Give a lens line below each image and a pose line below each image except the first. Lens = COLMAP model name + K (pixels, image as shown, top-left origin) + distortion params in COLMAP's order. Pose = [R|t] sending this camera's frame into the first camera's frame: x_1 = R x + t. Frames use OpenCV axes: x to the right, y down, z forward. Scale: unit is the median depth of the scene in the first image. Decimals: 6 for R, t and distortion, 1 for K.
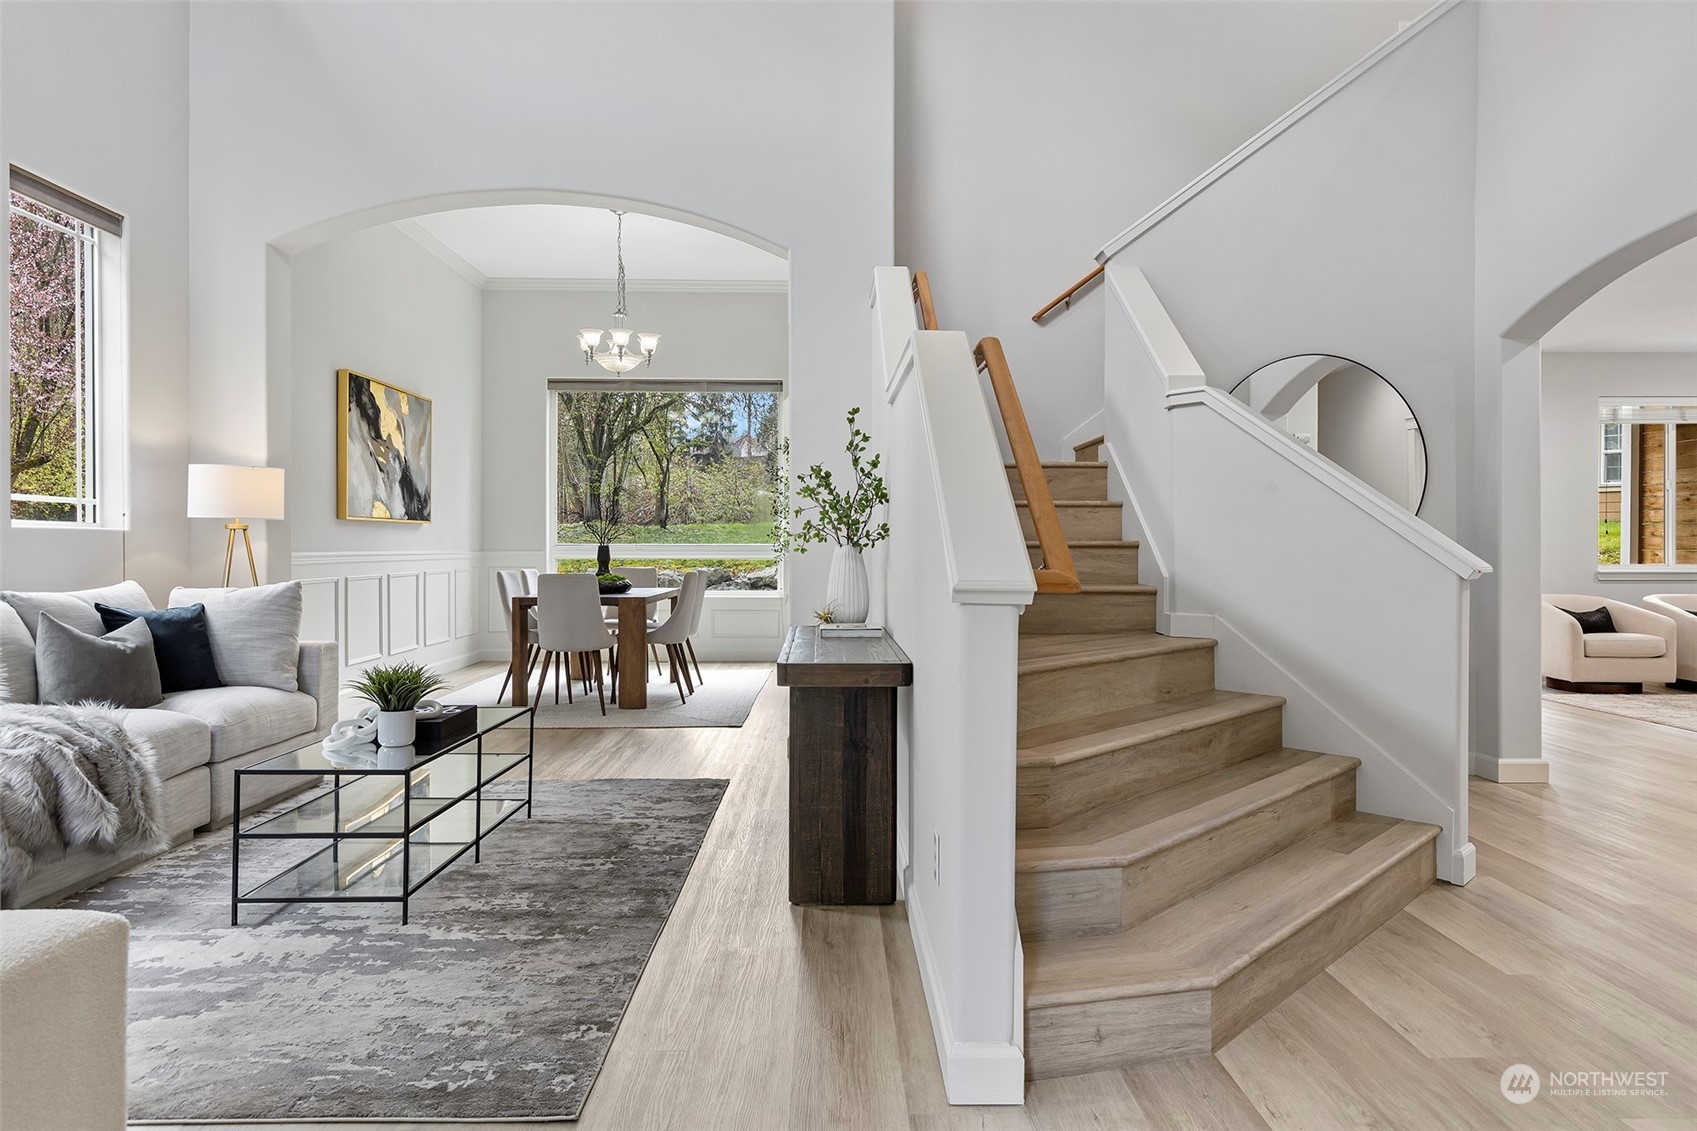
lens RADIAL K [[1042.8, 0, 855.5], [0, 1042.8, 542.9], [0, 0, 1]] dist [0.005985, -0.001055]
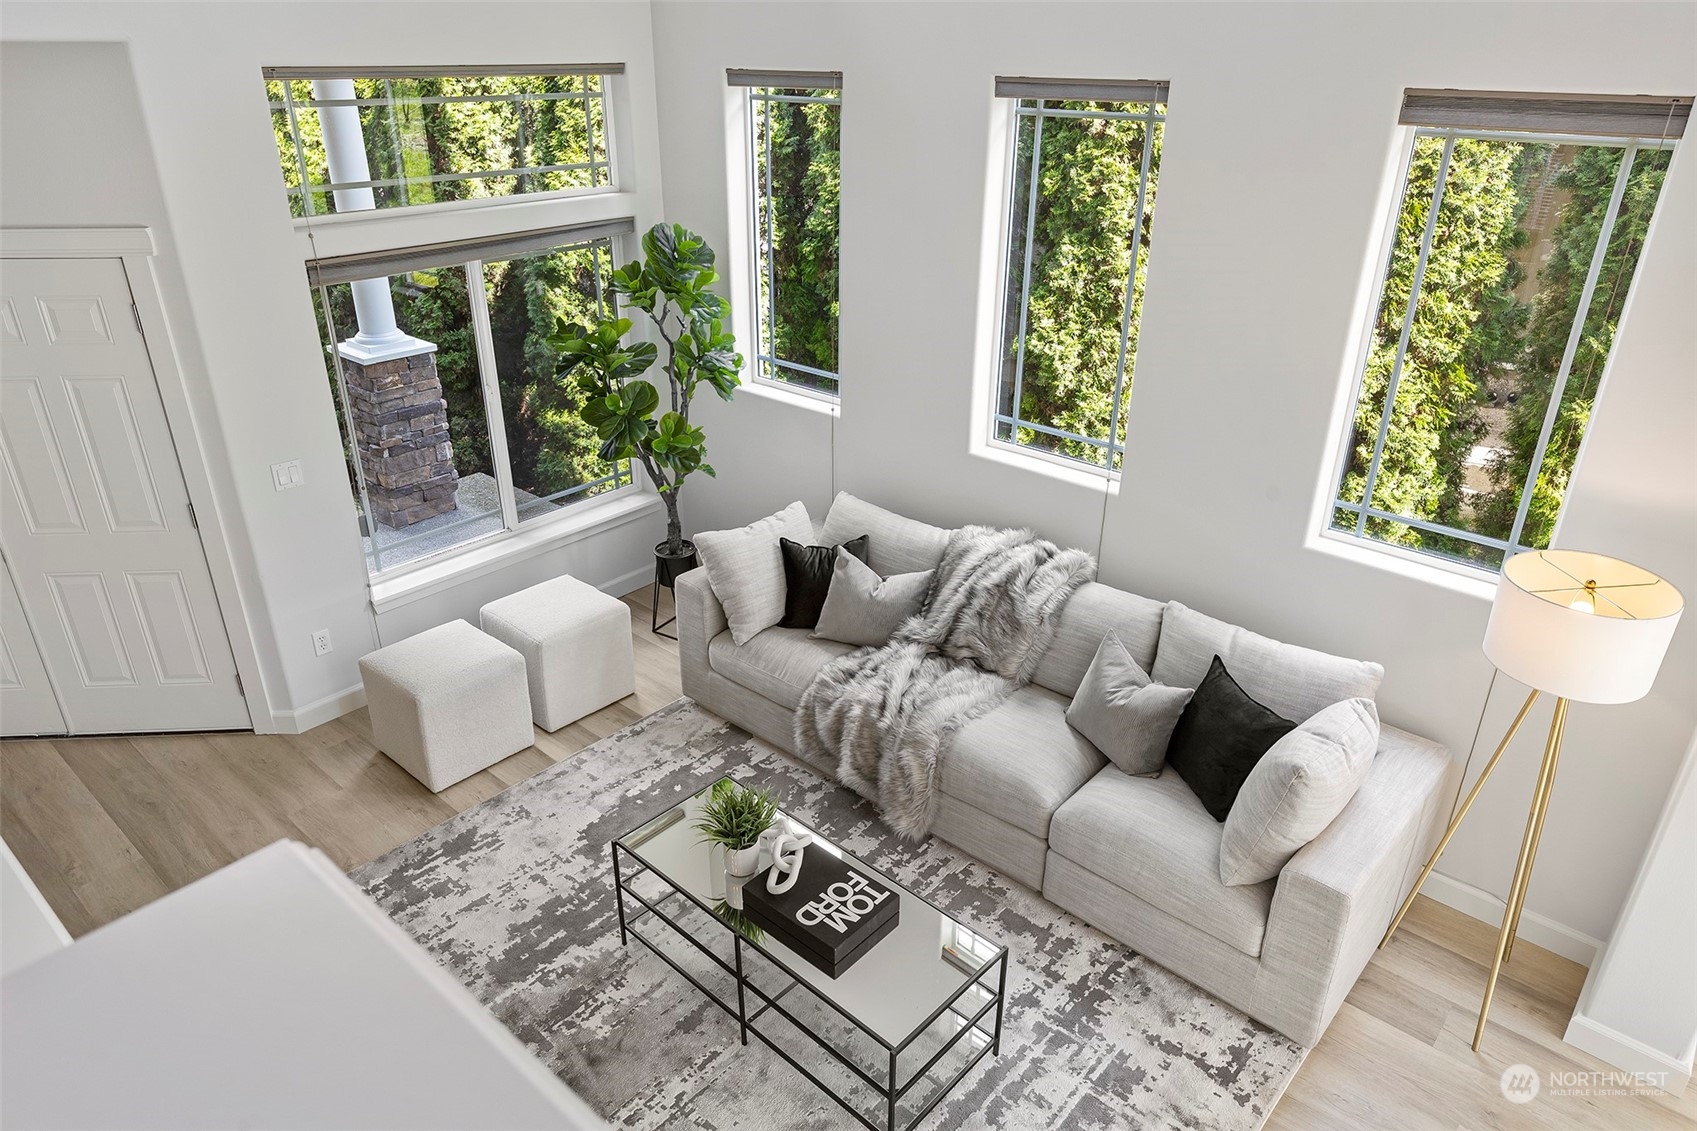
lens RADIAL K [[1071.6, 0, 849.2], [0, 1071.6, 567.9], [0, 0, 1]] dist [0.004280, 0.001293]
pose [[-0.673544, 0.315101, -0.668618, 0.042513], [-0.010641, 0.900353, 0.435031, -0.319544], [0.739070, 0.300127, -0.603074, 1.051243]]
